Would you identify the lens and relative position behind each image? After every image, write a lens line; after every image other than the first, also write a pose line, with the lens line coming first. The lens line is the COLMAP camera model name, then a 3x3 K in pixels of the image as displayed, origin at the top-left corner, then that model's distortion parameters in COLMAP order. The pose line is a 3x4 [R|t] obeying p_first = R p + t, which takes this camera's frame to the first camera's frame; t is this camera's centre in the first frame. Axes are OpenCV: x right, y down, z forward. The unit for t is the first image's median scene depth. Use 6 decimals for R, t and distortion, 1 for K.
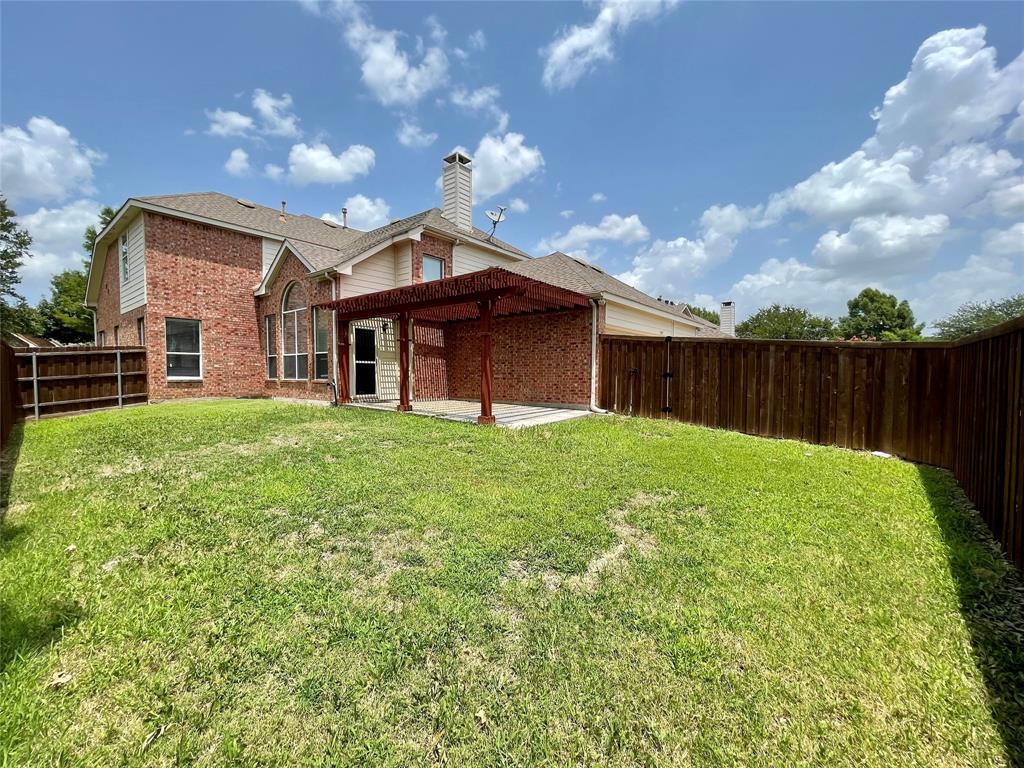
lens RADIAL K [[414.4, 0, 509.5], [0, 414.4, 384.4], [0, 0, 1]] dist [-0.018306, -0.000220]
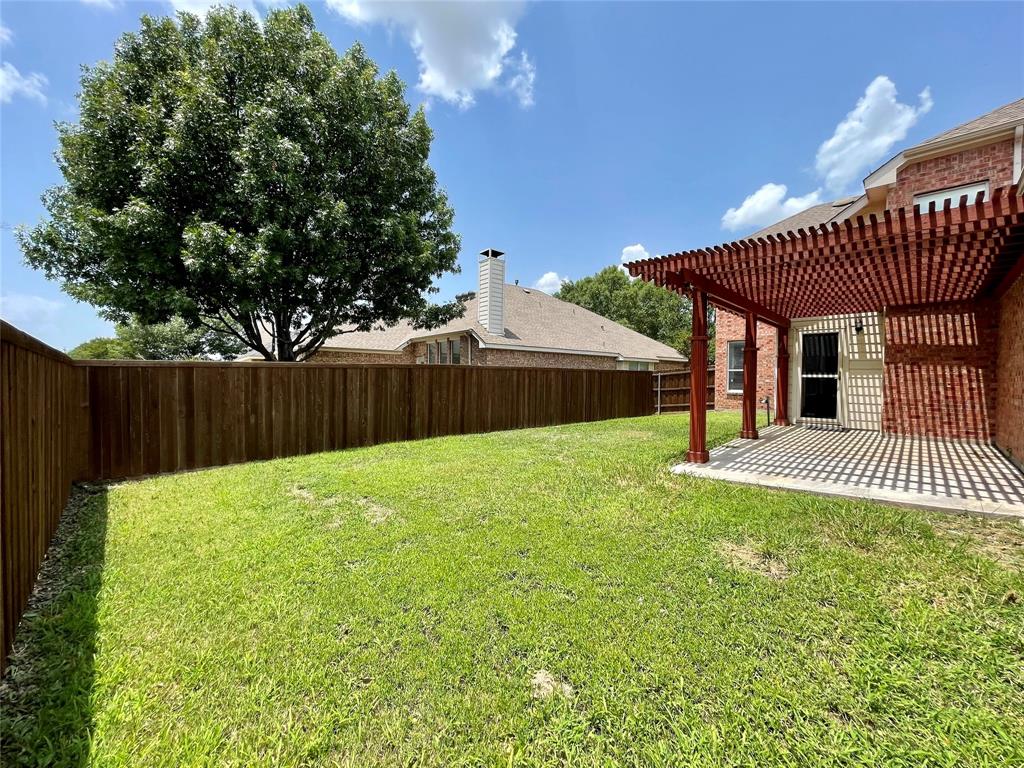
lens RADIAL K [[414.4, 0, 507.7], [0, 414.4, 383.2], [0, 0, 1]] dist [-0.018306, -0.000220]
pose [[-0.102047, 0.002134, -0.994777, 0.465532], [-0.033280, 0.999431, 0.005558, -0.024936], [0.994223, 0.033673, -0.101918, 0.491307]]
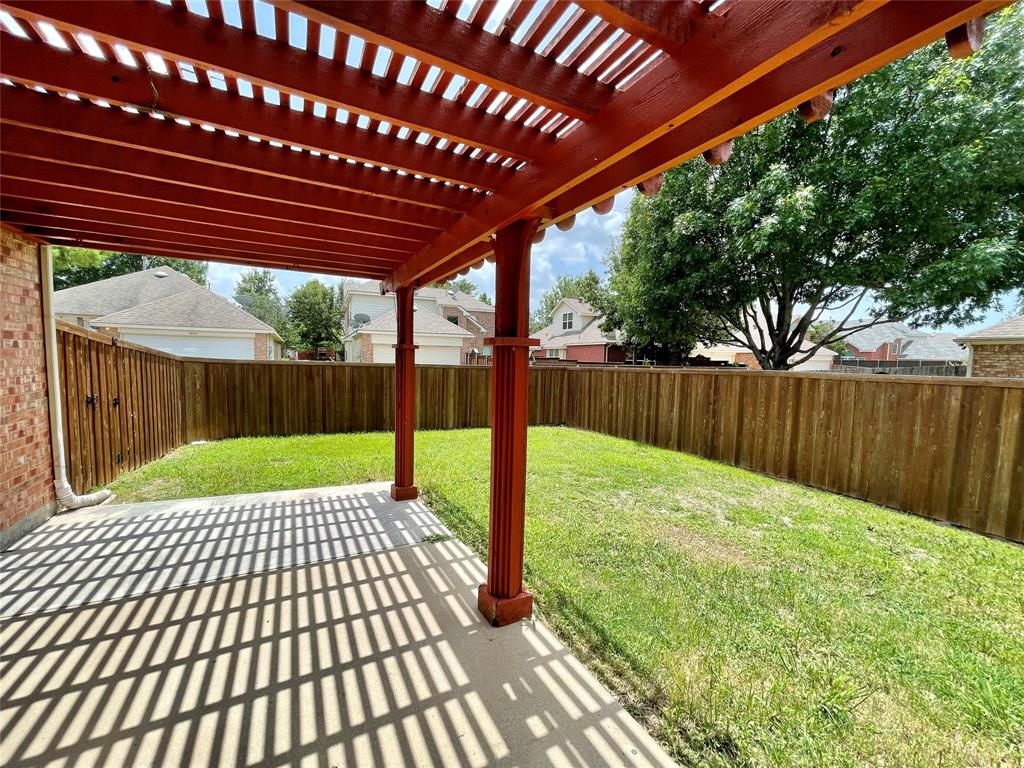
lens RADIAL K [[414.4, 0, 512.5], [0, 414.4, 390.3], [0, 0, 1]] dist [-0.018306, -0.000220]
pose [[-0.918897, -0.058169, 0.390185, 0.020988], [-0.017346, 0.994070, 0.107348, -0.060467], [-0.394116, 0.091874, -0.914457, 0.775099]]
